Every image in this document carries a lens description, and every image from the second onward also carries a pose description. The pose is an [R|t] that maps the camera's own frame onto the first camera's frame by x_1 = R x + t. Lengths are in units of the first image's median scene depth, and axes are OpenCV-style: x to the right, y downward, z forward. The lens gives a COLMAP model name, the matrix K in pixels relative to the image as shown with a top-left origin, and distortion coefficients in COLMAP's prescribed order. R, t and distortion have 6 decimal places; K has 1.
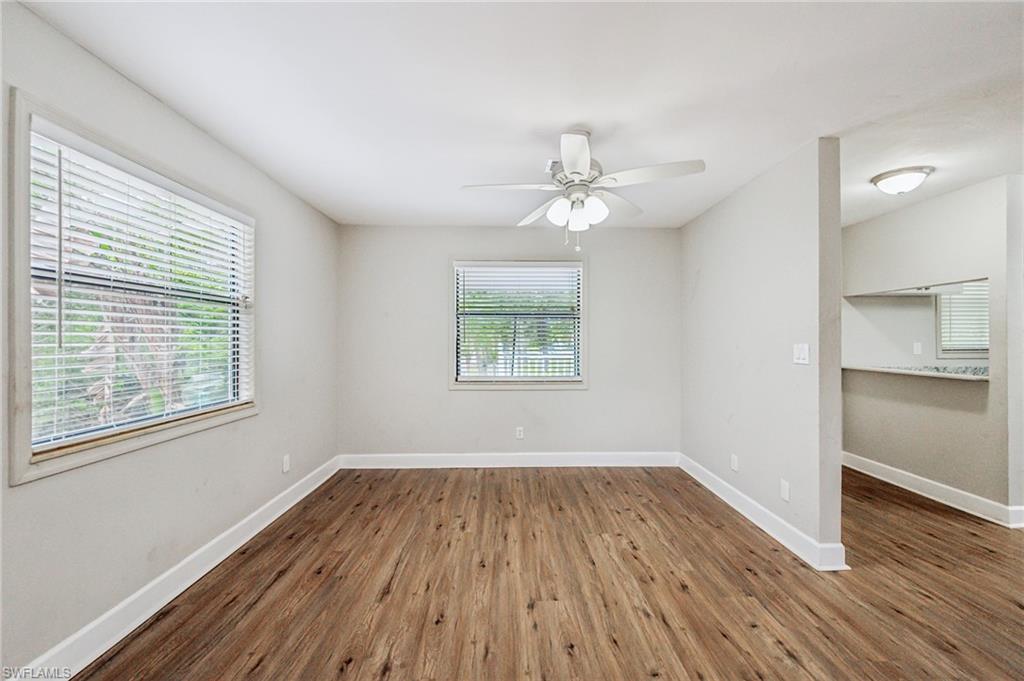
lens RADIAL K [[411.8, 0, 516.8], [0, 411.8, 339.6], [0, 0, 1]] dist [0.003910, -0.000506]
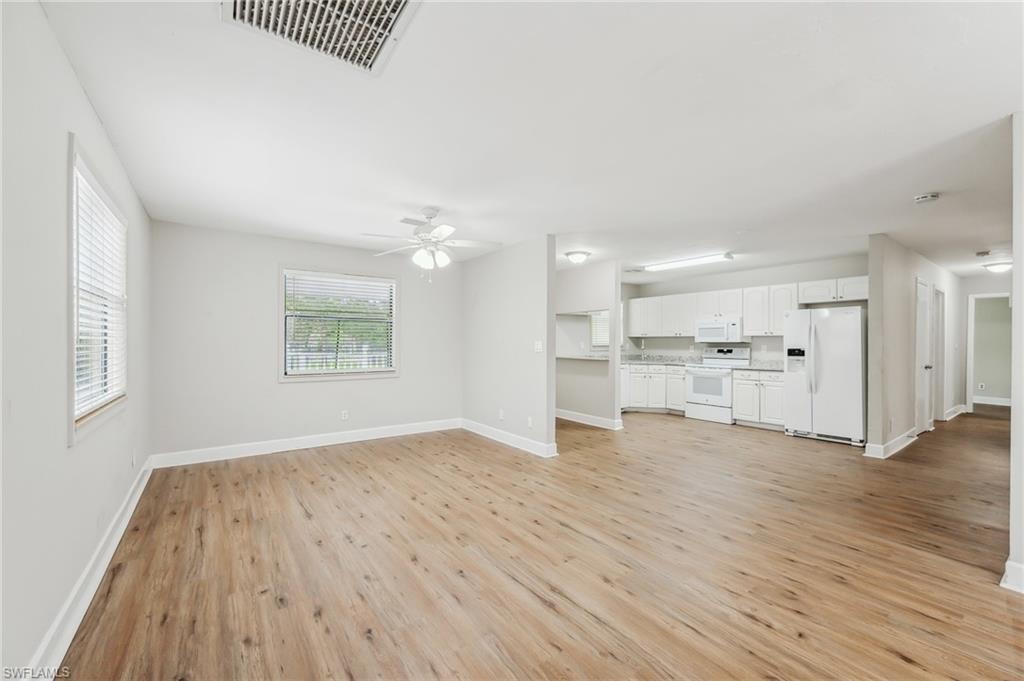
lens RADIAL K [[411.8, 0, 509.6], [0, 411.8, 340.8], [0, 0, 1]] dist [0.003910, -0.000506]
pose [[0.825542, 0.005569, 0.564313, -0.426471], [-0.005470, 0.999983, -0.001865, 0.012262], [-0.564314, -0.001547, 0.825559, -0.420259]]
